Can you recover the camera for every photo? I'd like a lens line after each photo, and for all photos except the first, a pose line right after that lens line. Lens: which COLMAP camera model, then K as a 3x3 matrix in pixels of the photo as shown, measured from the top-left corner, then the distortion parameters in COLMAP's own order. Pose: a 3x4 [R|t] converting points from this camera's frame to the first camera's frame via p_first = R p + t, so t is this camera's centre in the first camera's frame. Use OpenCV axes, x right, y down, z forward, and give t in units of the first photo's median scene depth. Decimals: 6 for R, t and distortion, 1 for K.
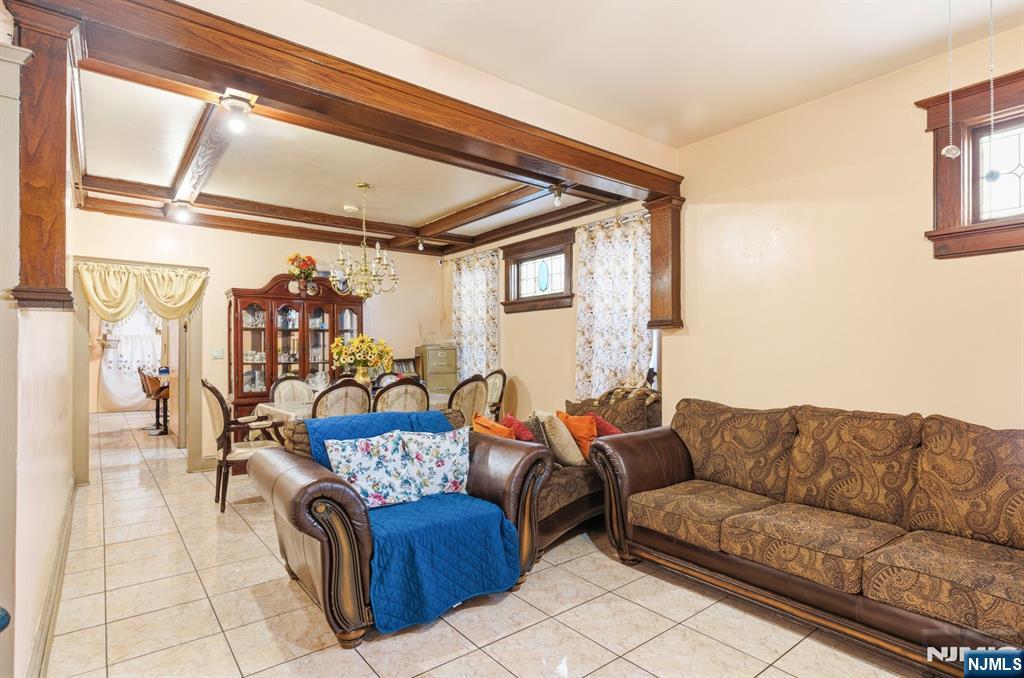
lens RADIAL K [[506.3, 0, 512.0], [0, 506.3, 339.0], [0, 0, 1]] dist [-0.001088, -0.000513]
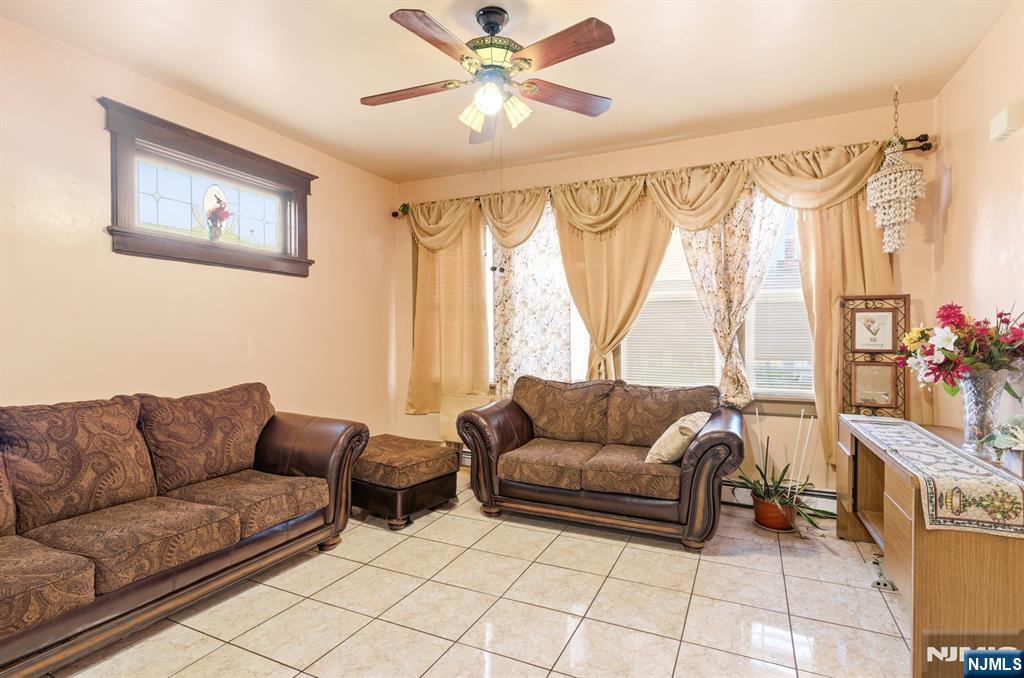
lens RADIAL K [[448.3, 0, 512.0], [0, 448.3, 339.0], [0, 0, 1]] dist [-0.001554, -0.000283]
pose [[-0.378194, 0.000040, 0.925726, -0.565140], [-0.016911, 0.999833, -0.006952, 0.028418], [-0.925572, -0.018284, -0.378130, 0.858540]]
